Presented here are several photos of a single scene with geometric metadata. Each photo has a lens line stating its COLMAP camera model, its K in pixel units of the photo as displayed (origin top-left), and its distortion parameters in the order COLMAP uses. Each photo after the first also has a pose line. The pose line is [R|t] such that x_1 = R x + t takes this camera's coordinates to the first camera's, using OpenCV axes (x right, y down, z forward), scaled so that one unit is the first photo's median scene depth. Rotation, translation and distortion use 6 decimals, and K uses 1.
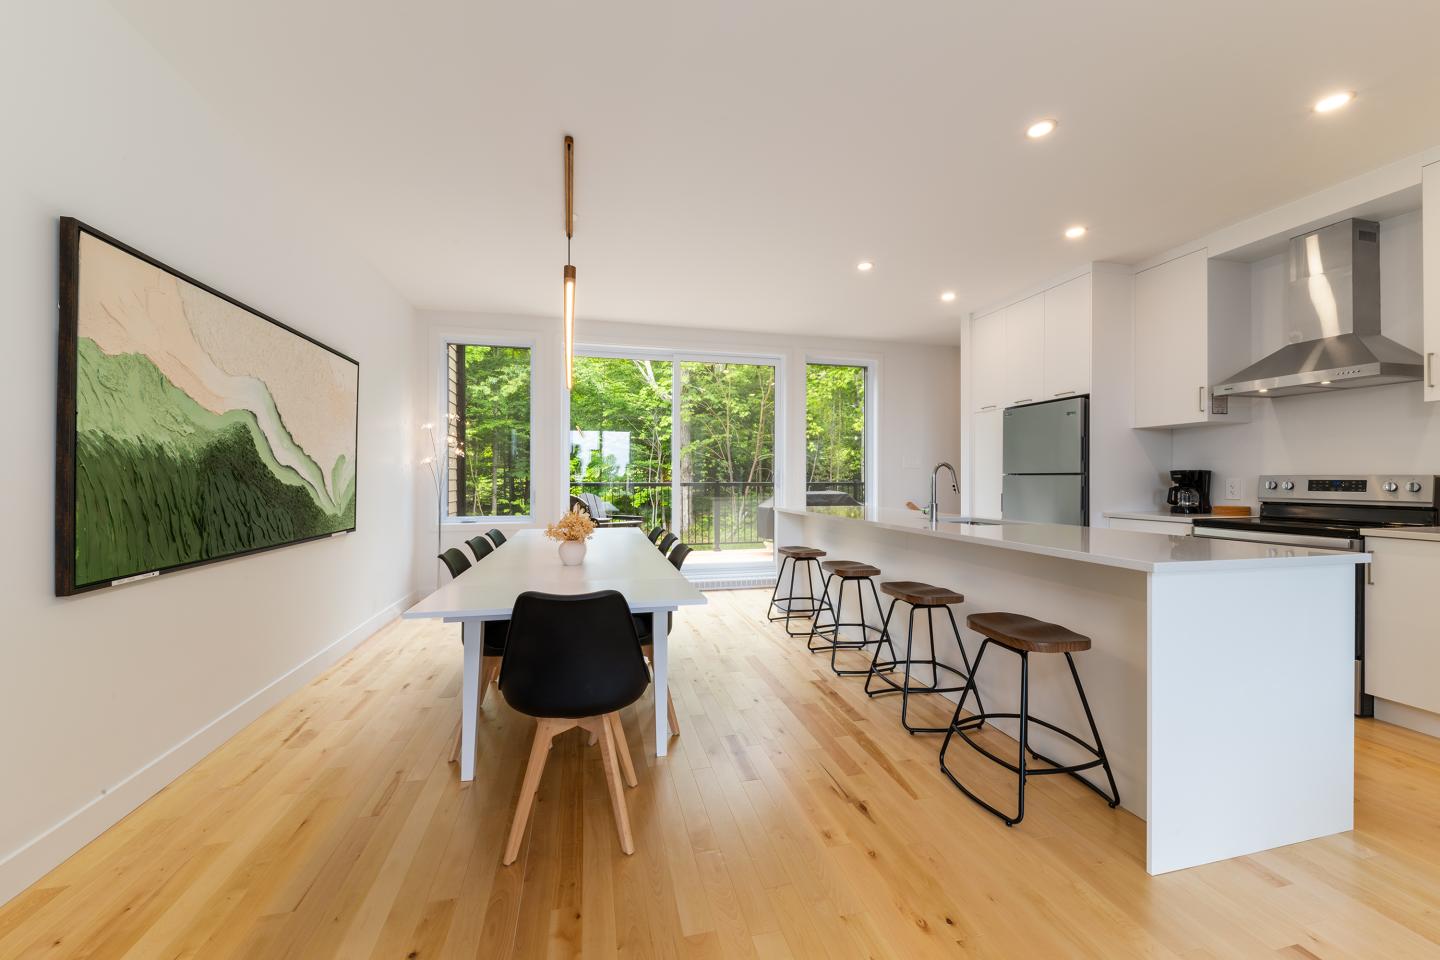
lens RADIAL K [[551.1, 0, 717.7], [0, 551.1, 479.4], [0, 0, 1]] dist [-0.000678, -0.000332]
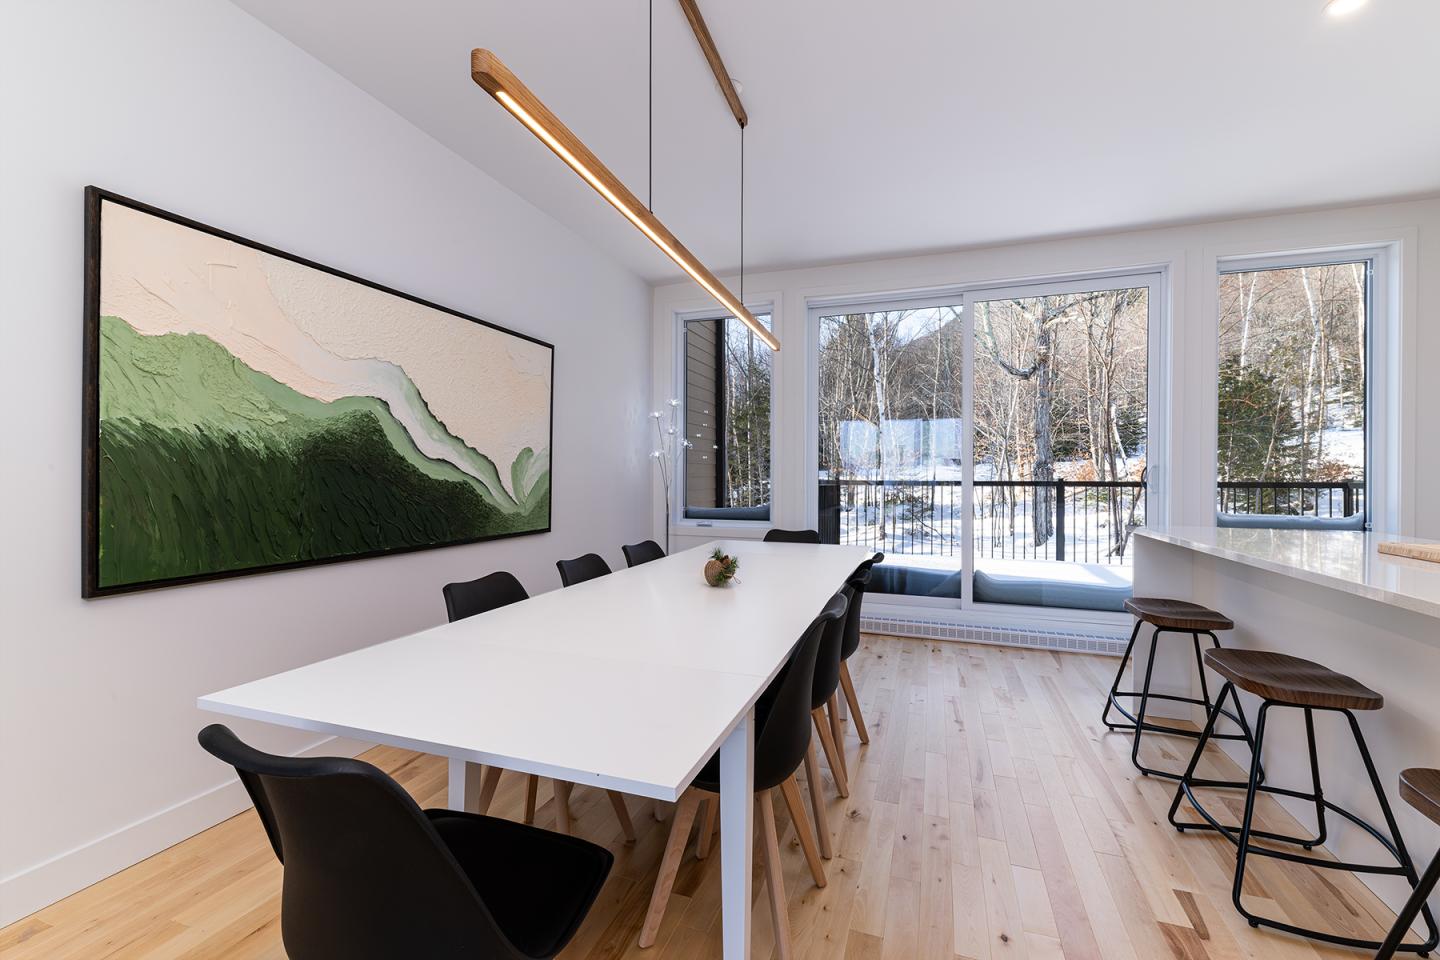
lens RADIAL K [[590.2, 0, 728.6], [0, 590.2, 477.7], [0, 0, 1]] dist [-0.010516, -0.000361]
pose [[0.842897, 0.002818, -0.538068, 0.190504], [-0.002304, 0.999996, 0.001629, 0.004690], [0.538070, -0.000133, 0.842900, 0.606535]]
